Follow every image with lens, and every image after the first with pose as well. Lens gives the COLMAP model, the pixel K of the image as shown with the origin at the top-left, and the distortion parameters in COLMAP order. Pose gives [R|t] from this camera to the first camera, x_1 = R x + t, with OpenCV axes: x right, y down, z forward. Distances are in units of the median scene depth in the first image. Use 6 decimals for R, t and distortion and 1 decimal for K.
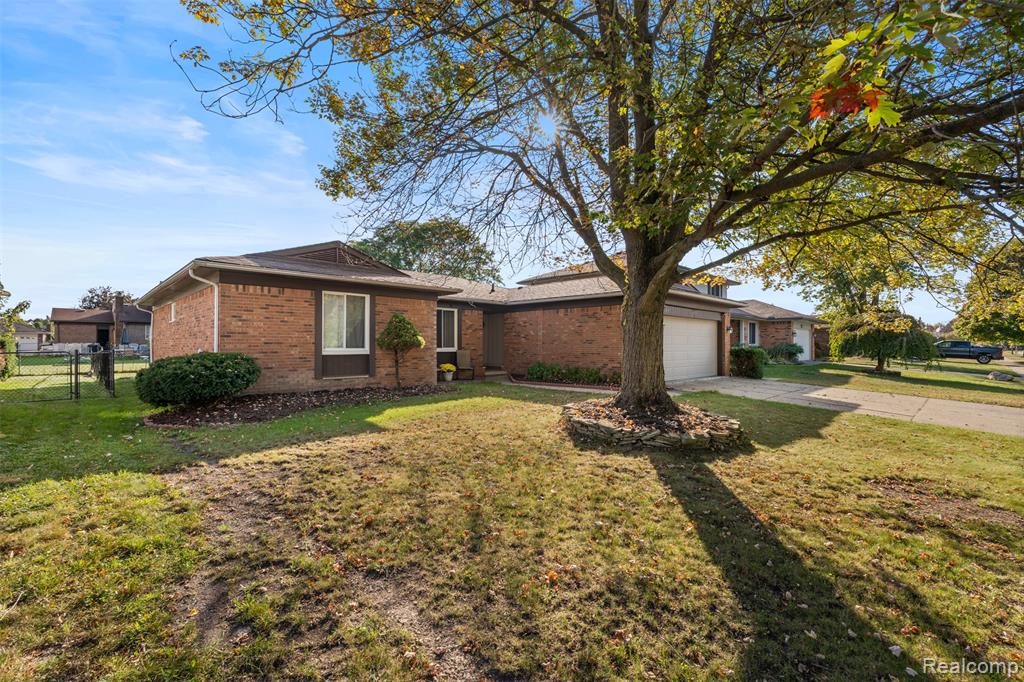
lens RADIAL K [[447.5, 0, 511.9], [0, 447.5, 343.1], [0, 0, 1]] dist [-0.006395, -0.000090]
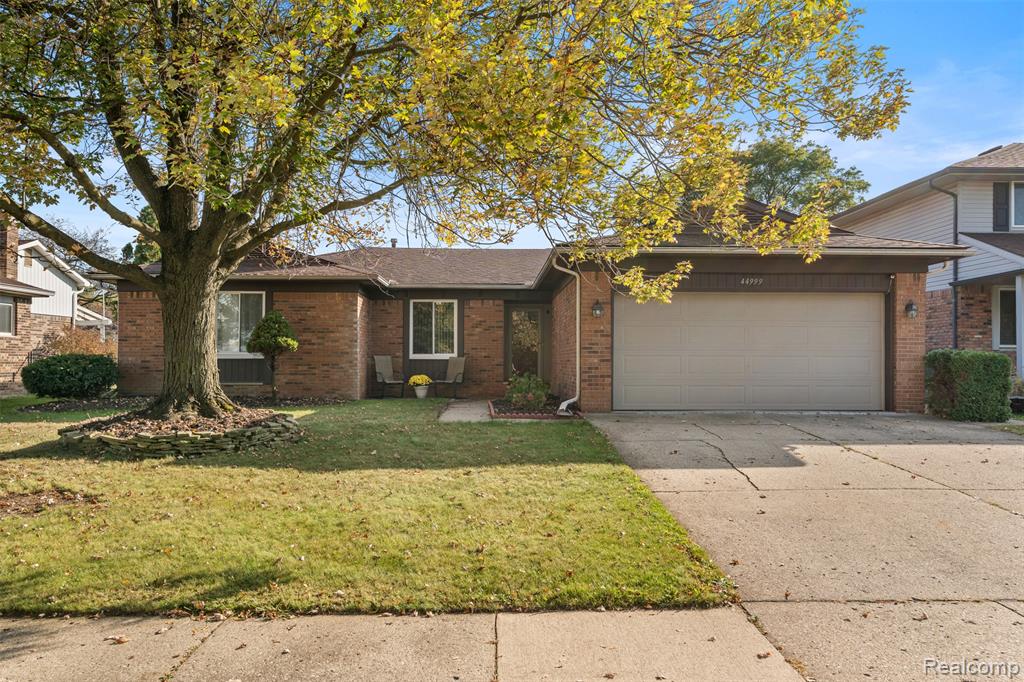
lens RADIAL K [[731.7, 0, 512.6], [0, 731.7, 349.5], [0, 0, 1]] dist [-0.006284, 0.005131]
pose [[0.741083, -0.008516, -0.671359, 0.991713], [0.002951, 0.999951, -0.009427, 0.021017], [0.671406, 0.005005, 0.741072, 0.252783]]
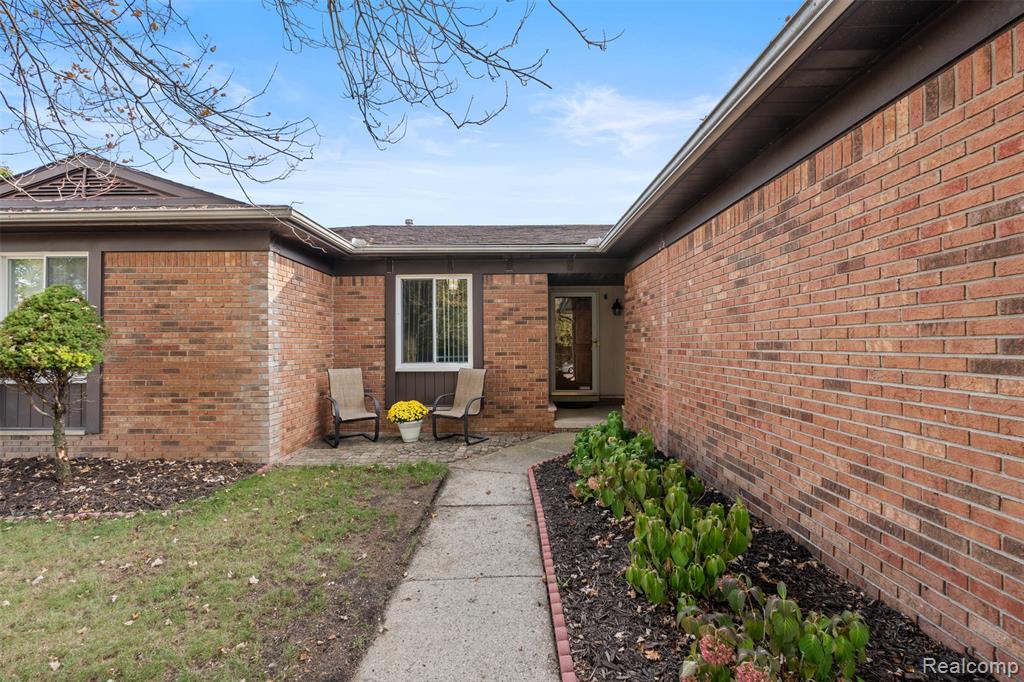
lens RADIAL K [[447.5, 0, 510.5], [0, 447.5, 339.0], [0, 0, 1]] dist [-0.006395, -0.000090]
pose [[0.709191, -0.014591, -0.704865, 0.293583], [0.013671, 0.999882, -0.006942, -0.011096], [0.704884, -0.004713, 0.709307, 0.960213]]
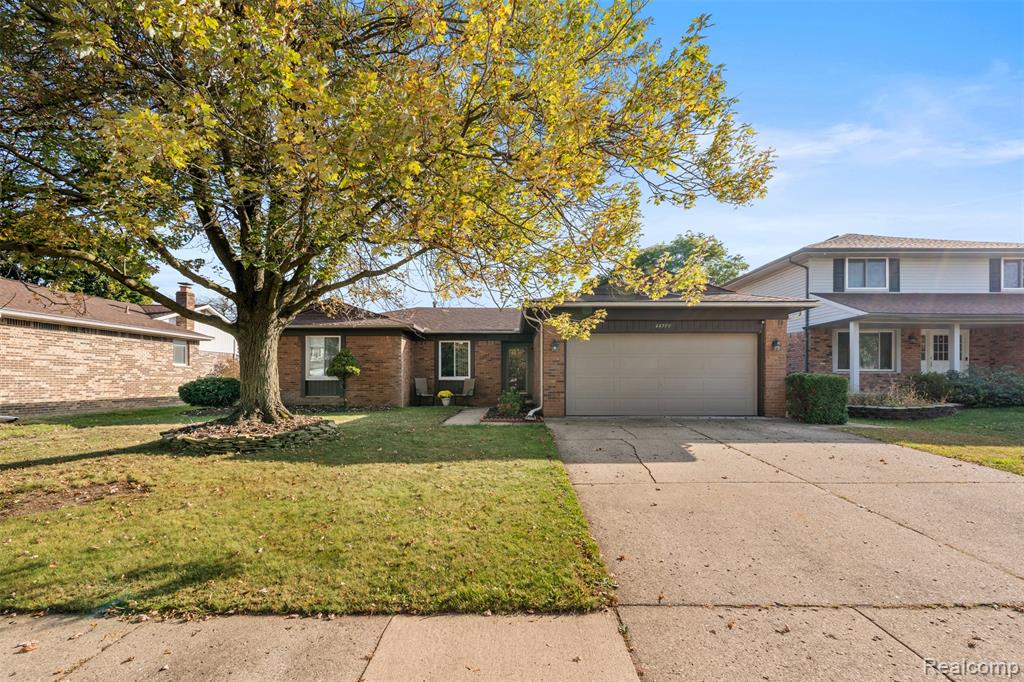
lens RADIAL K [[447.5, 0, 511.4], [0, 447.5, 377.6], [0, 0, 1]] dist [-0.006395, -0.000090]
pose [[0.716214, -0.003132, -0.697874, 0.959186], [0.005782, 0.999982, 0.001447, 0.017231], [0.697857, -0.005071, 0.716219, 0.390029]]
